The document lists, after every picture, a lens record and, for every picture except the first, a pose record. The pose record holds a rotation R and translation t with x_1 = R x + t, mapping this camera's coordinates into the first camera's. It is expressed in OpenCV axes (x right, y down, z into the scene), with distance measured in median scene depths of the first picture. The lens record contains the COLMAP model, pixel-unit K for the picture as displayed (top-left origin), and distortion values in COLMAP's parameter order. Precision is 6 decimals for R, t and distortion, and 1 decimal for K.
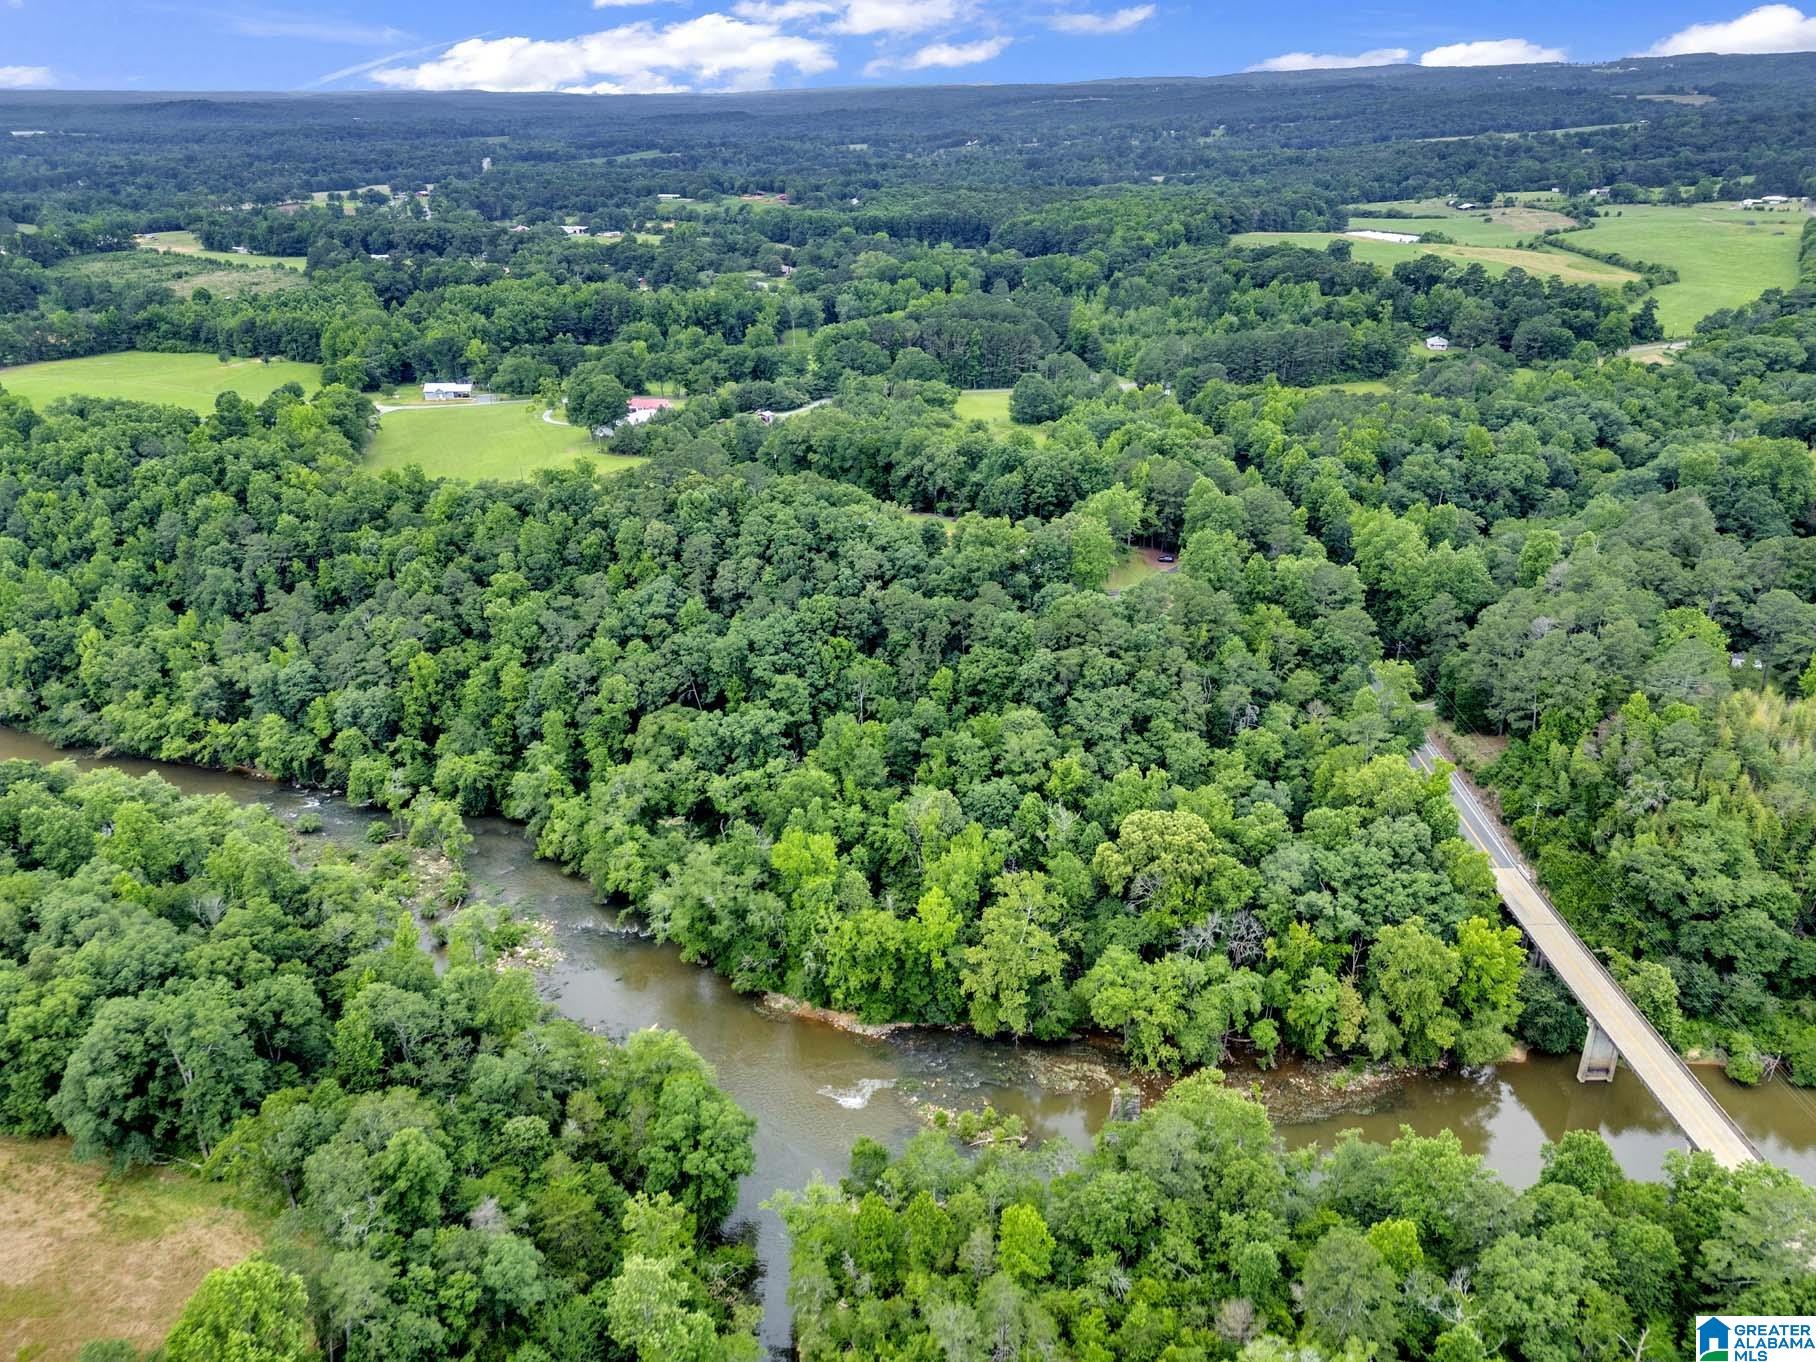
lens RADIAL K [[1329.9, 0, 919.1], [0, 1329.9, 673.9], [0, 0, 1]] dist [0.062178, -0.047375]
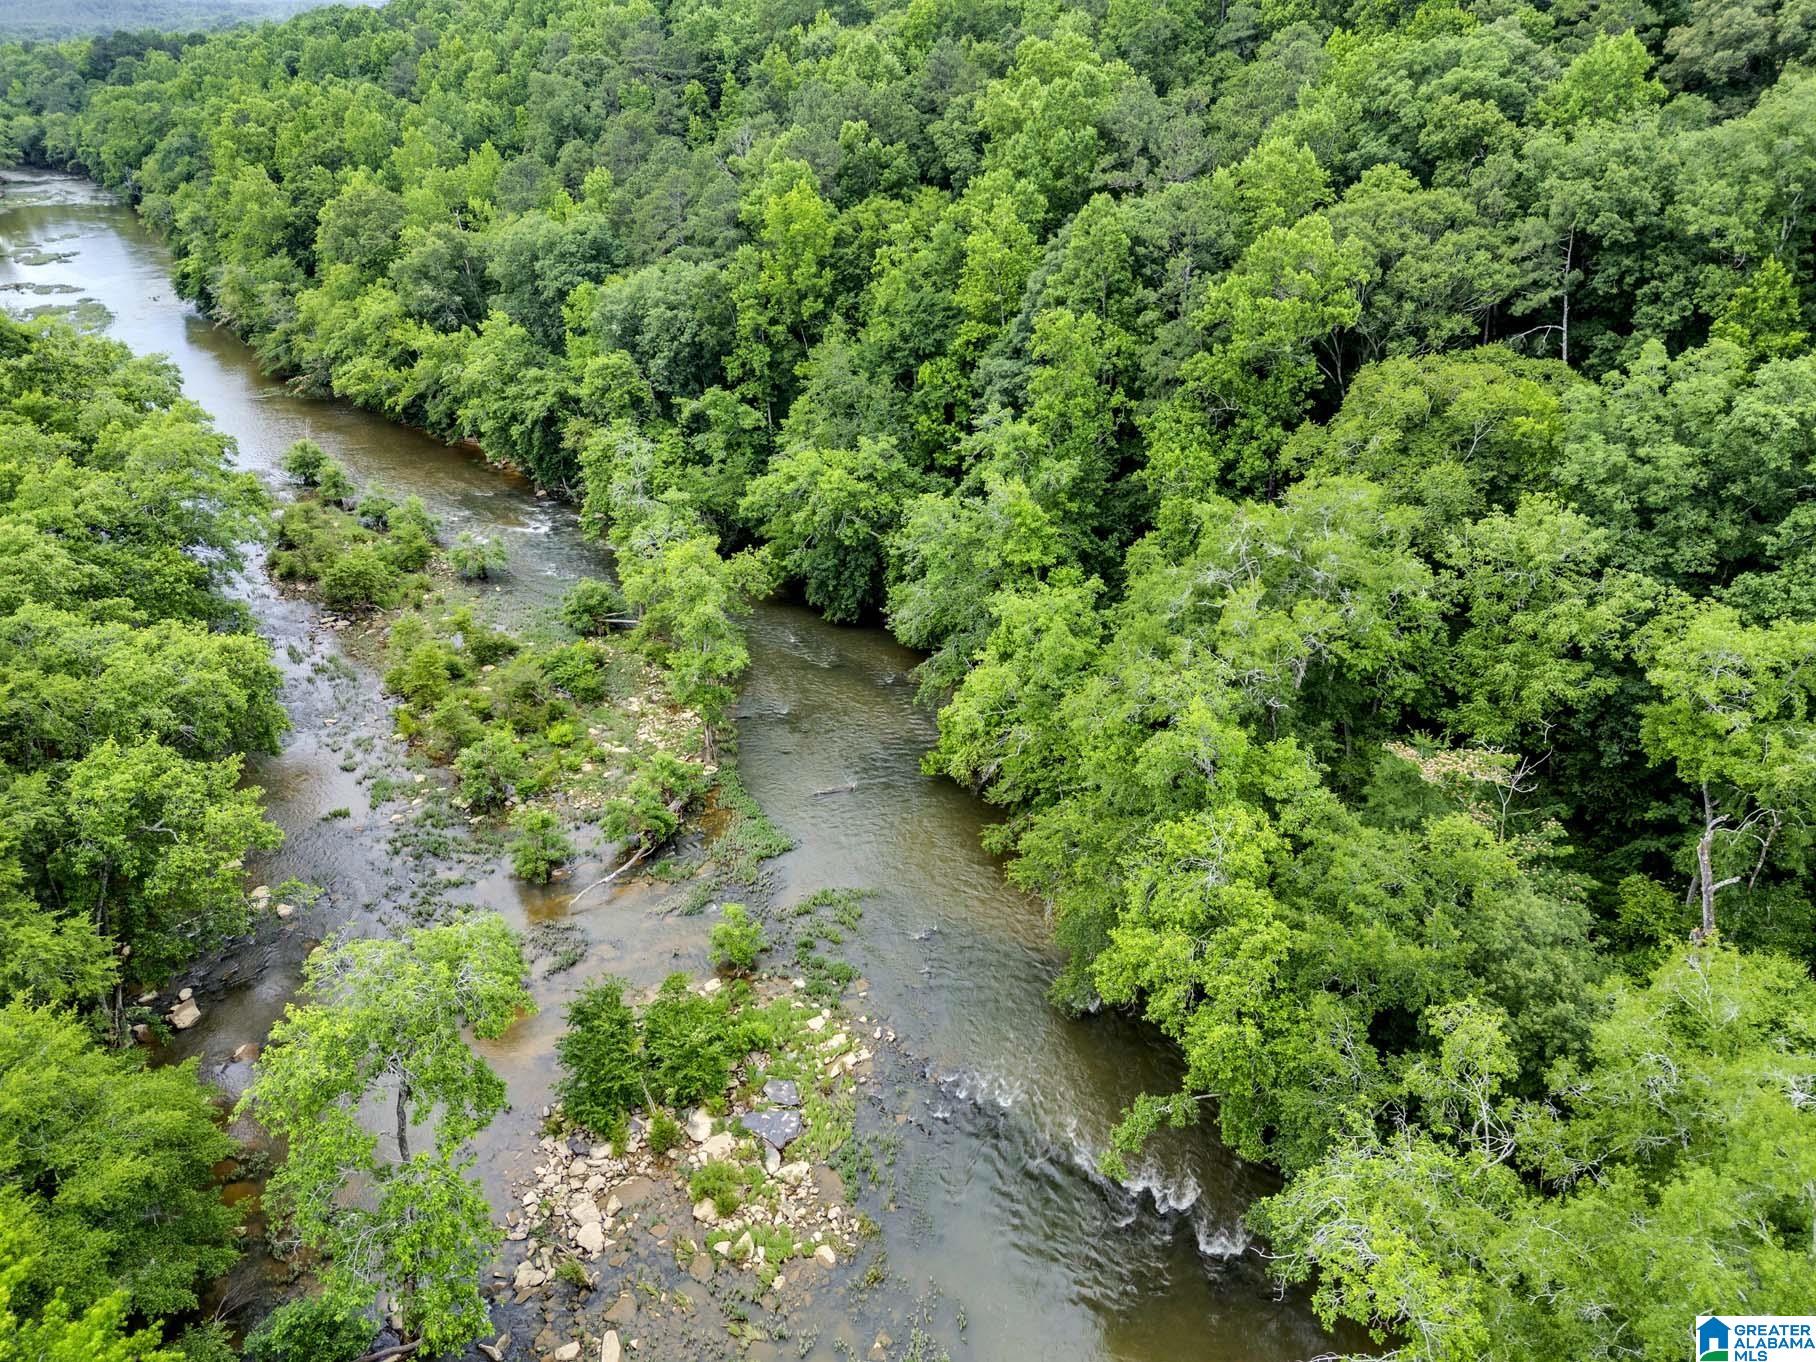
lens RADIAL K [[1329.9, 0, 914.8], [0, 1329.9, 680.0], [0, 0, 1]] dist [0.062178, -0.047375]
pose [[0.881724, 0.209788, -0.422553, -0.157035], [-0.185878, 0.977718, 0.097551, 0.084436], [0.433603, -0.007470, 0.901073, 0.699074]]
